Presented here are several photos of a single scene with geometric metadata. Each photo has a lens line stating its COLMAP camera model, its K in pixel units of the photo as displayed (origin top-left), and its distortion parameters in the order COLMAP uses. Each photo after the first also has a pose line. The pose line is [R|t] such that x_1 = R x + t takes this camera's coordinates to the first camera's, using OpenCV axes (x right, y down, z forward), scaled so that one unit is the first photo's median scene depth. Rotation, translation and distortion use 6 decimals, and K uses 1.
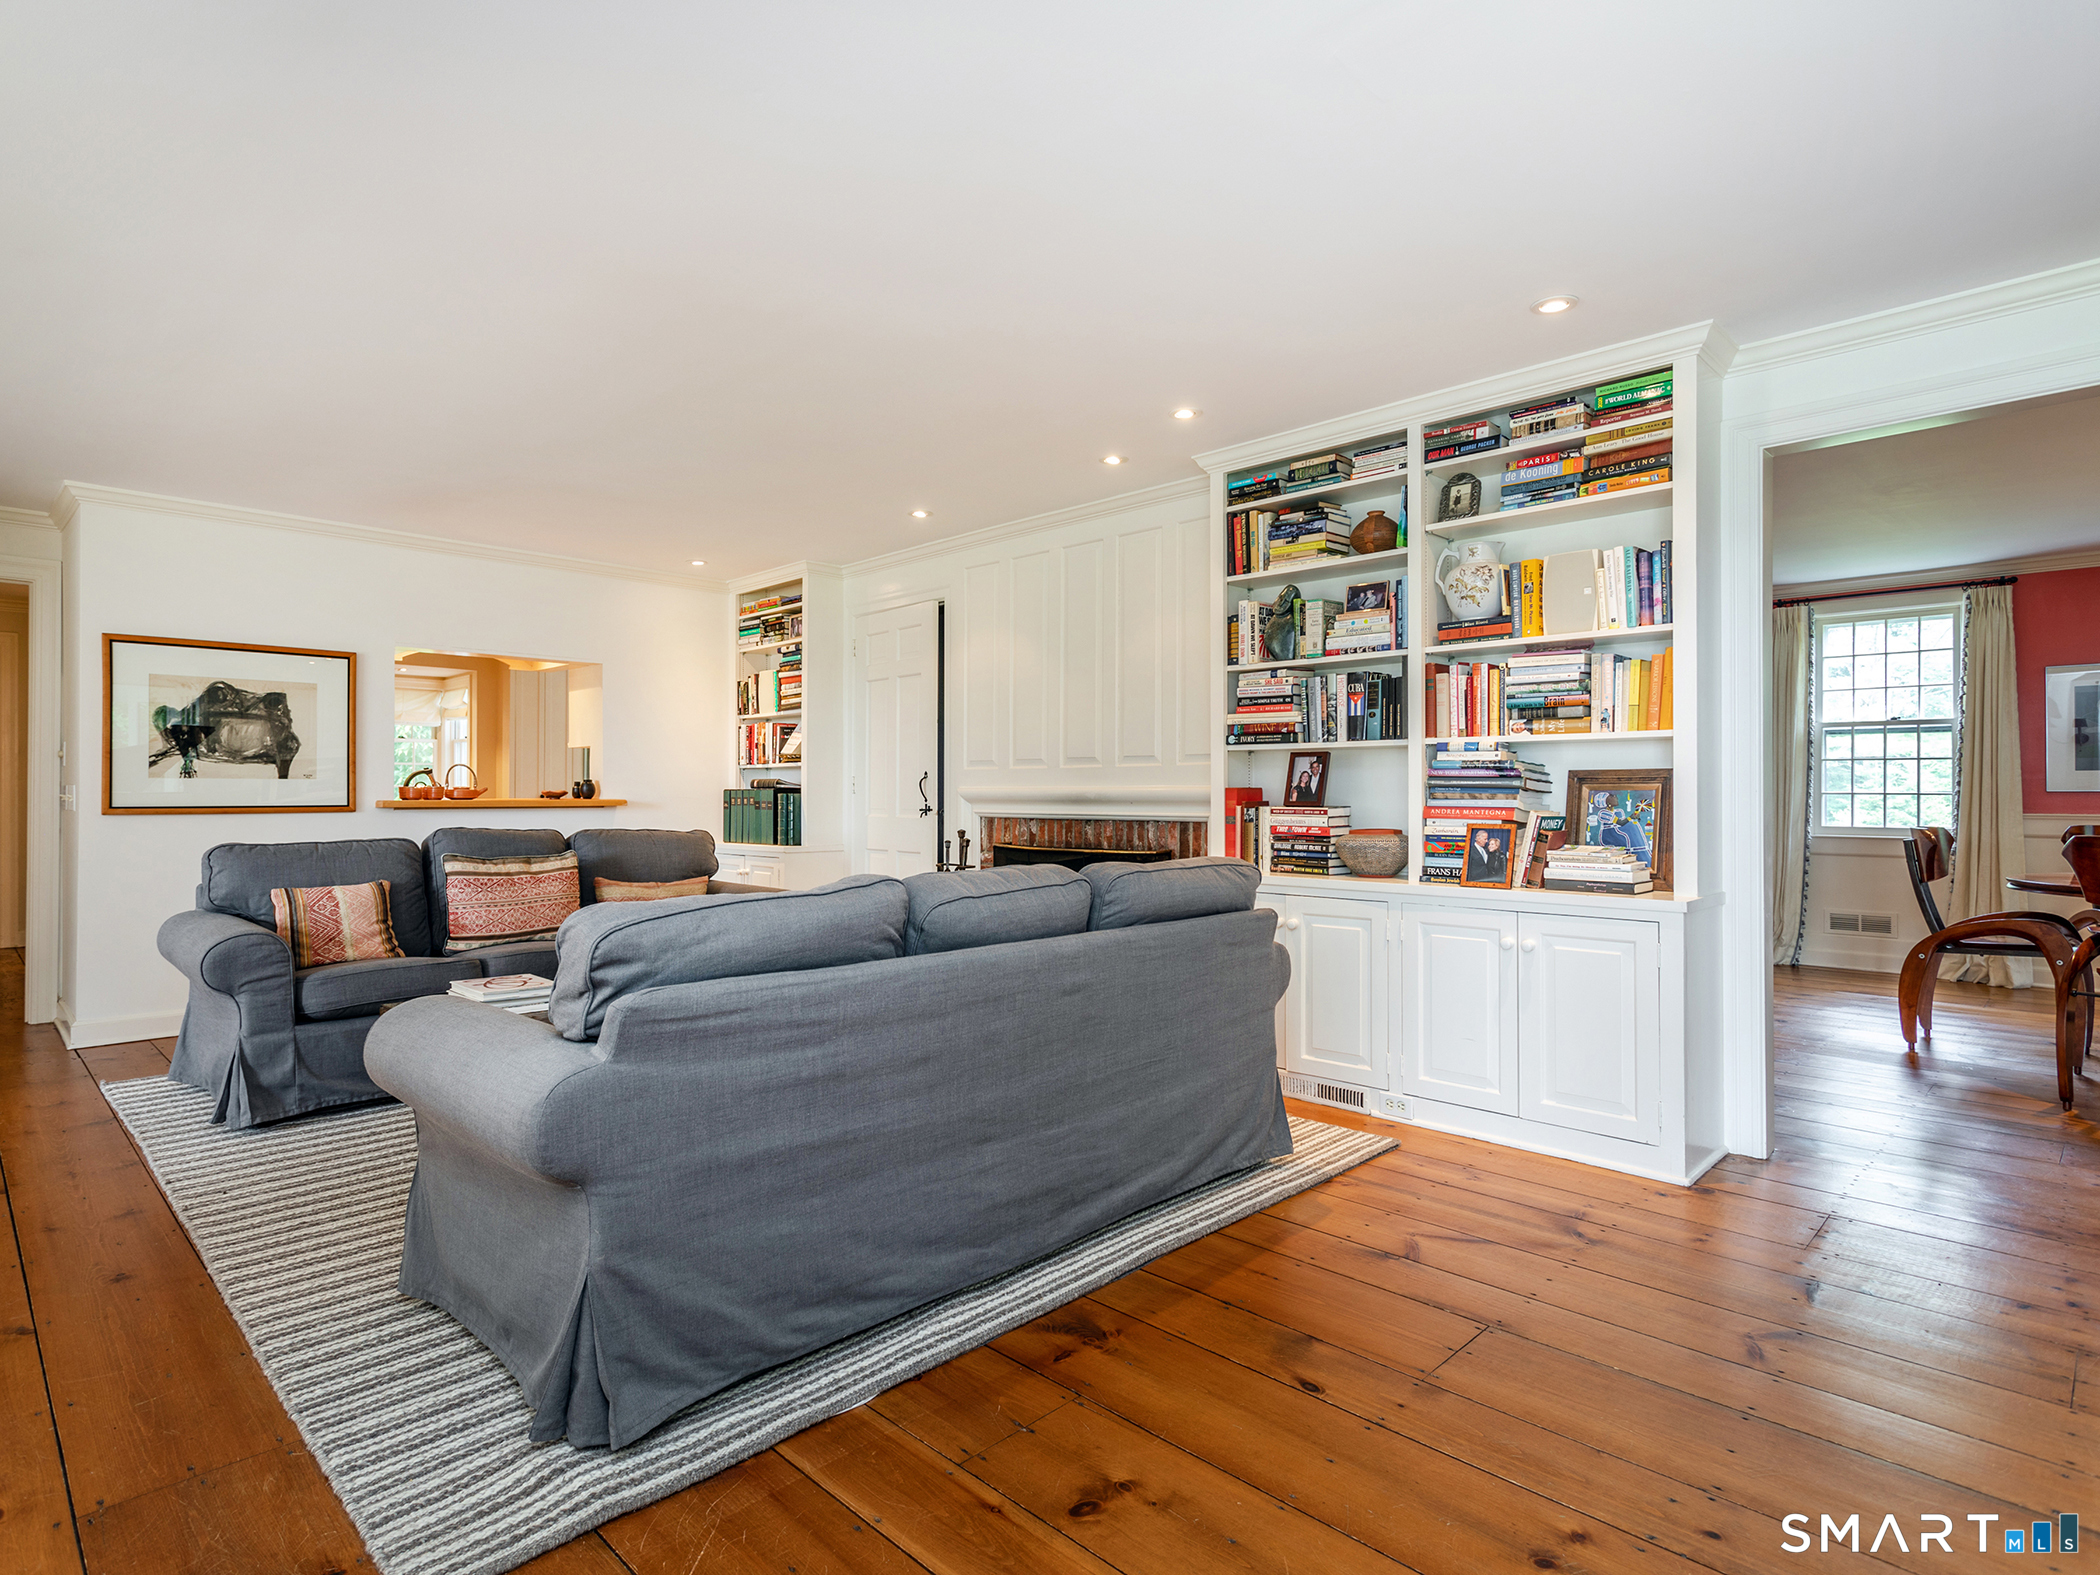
lens RADIAL K [[1108.7, 0, 1039.9], [0, 1108.7, 788.8], [0, 0, 1]] dist [0.002691, 0.000593]
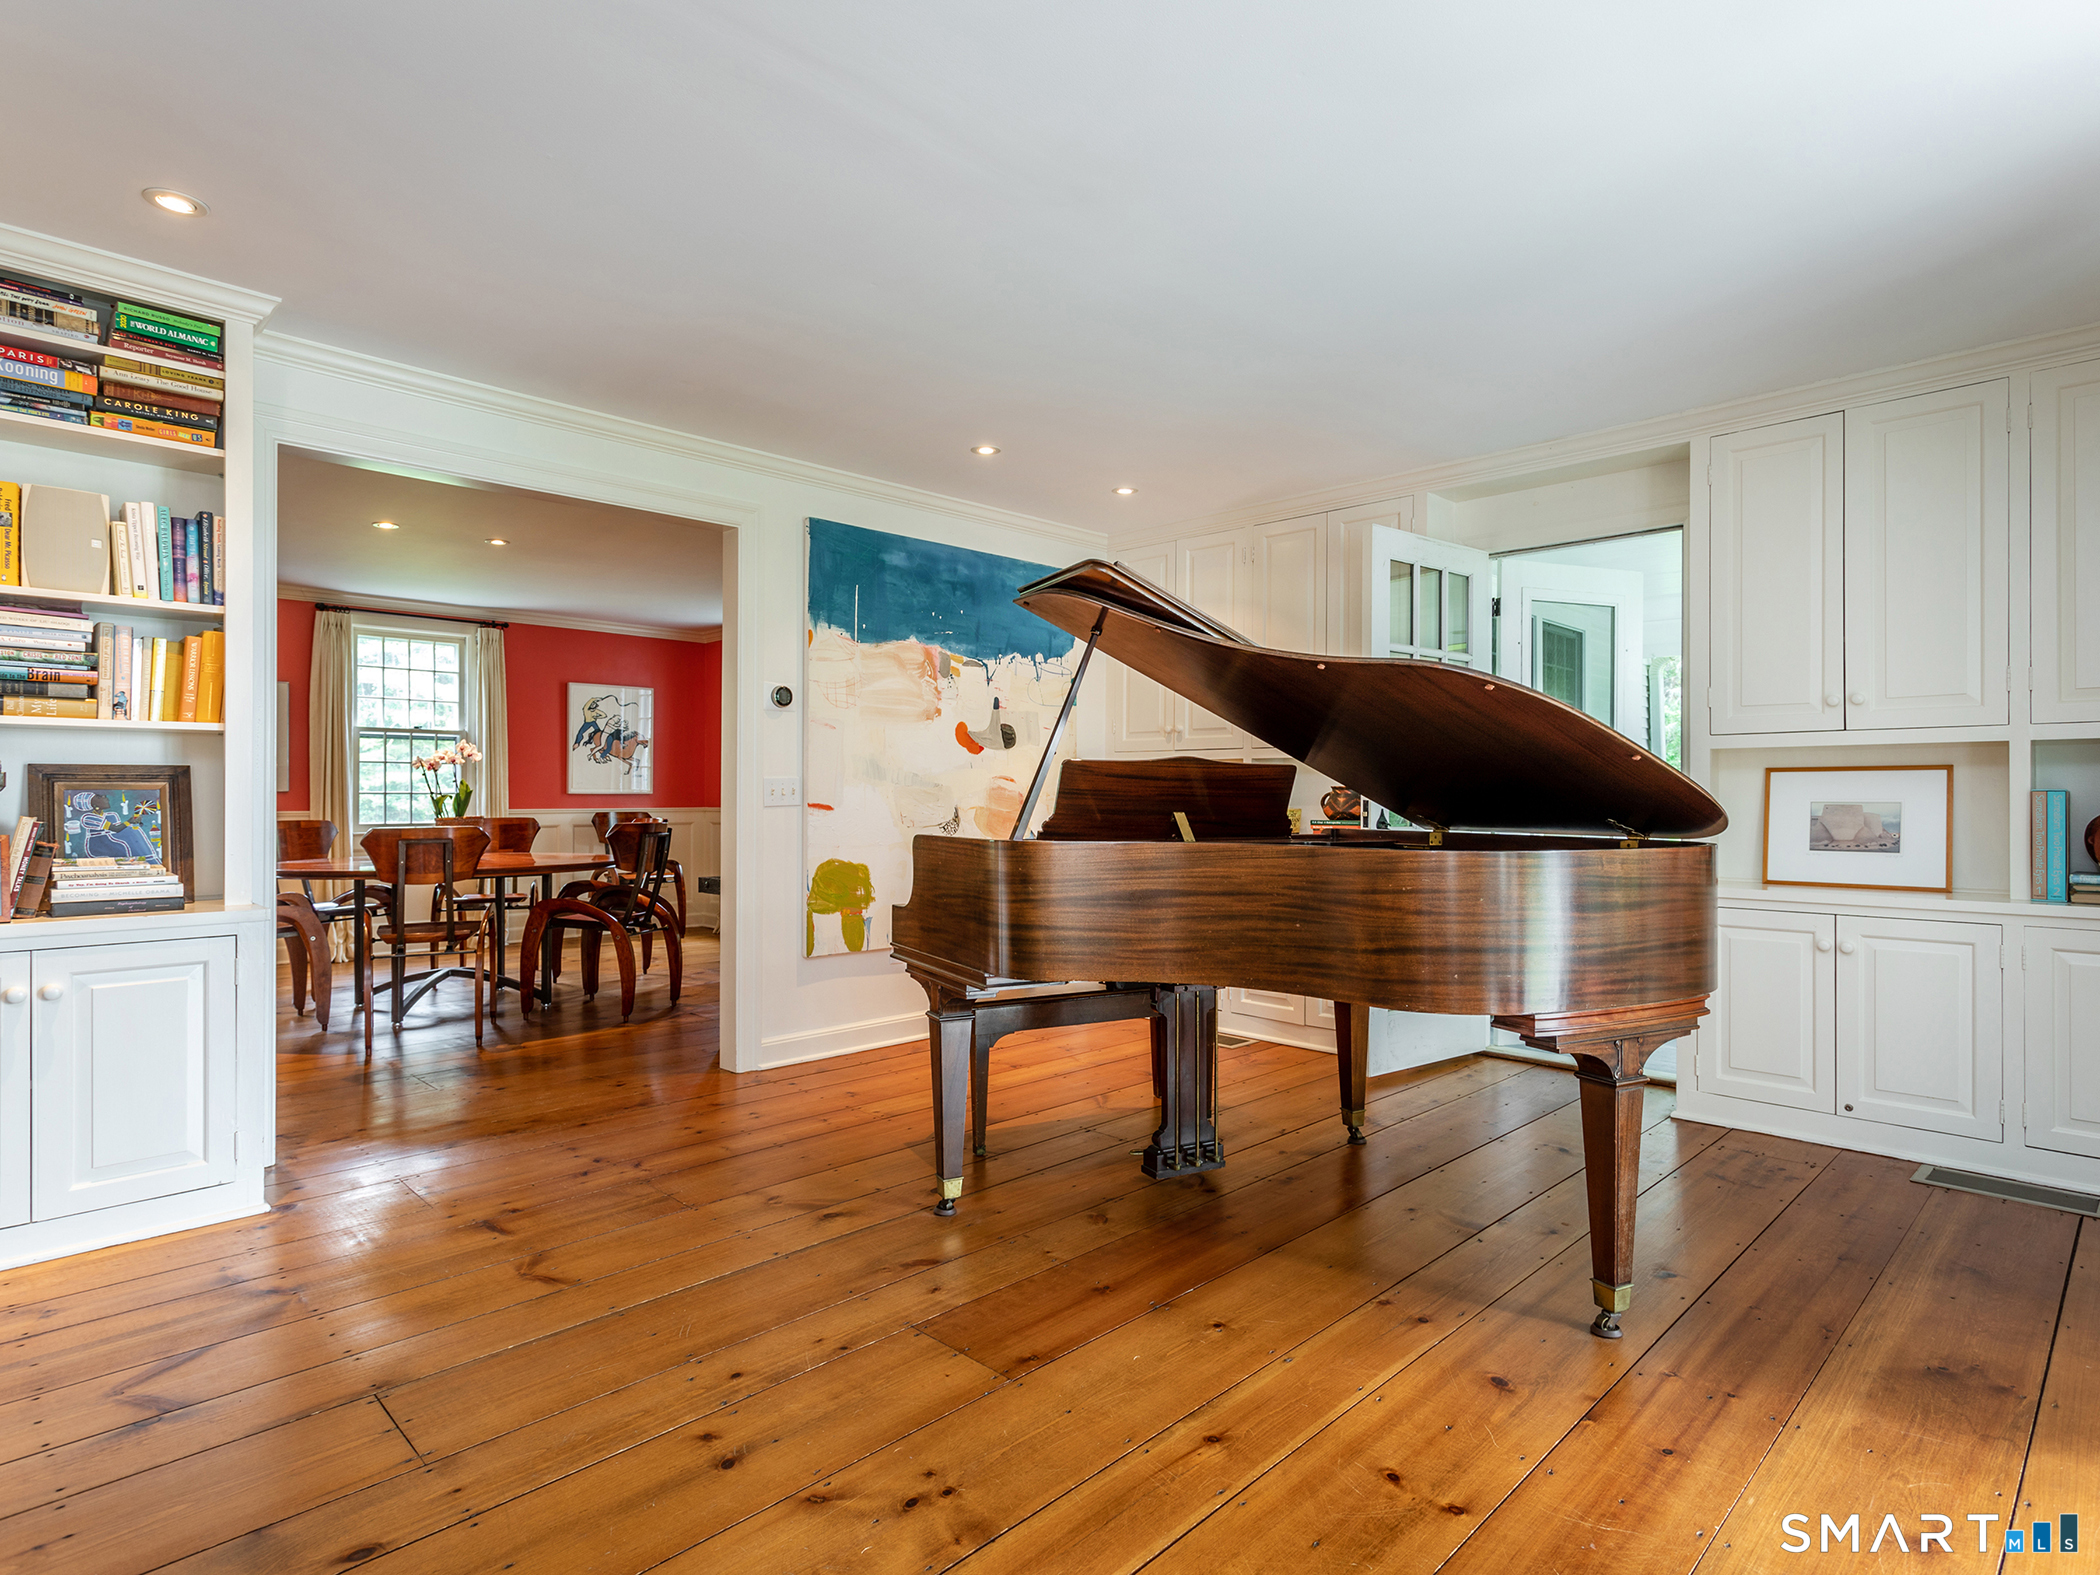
lens RADIAL K [[1108.7, 0, 1039.8], [0, 1108.7, 791.5], [0, 0, 1]] dist [0.002691, 0.000593]
pose [[0.006666, 0.000243, 0.999978, -0.325727], [-0.003343, 0.999994, -0.000221, 0.000755], [-0.999972, -0.003342, 0.006666, 0.315236]]
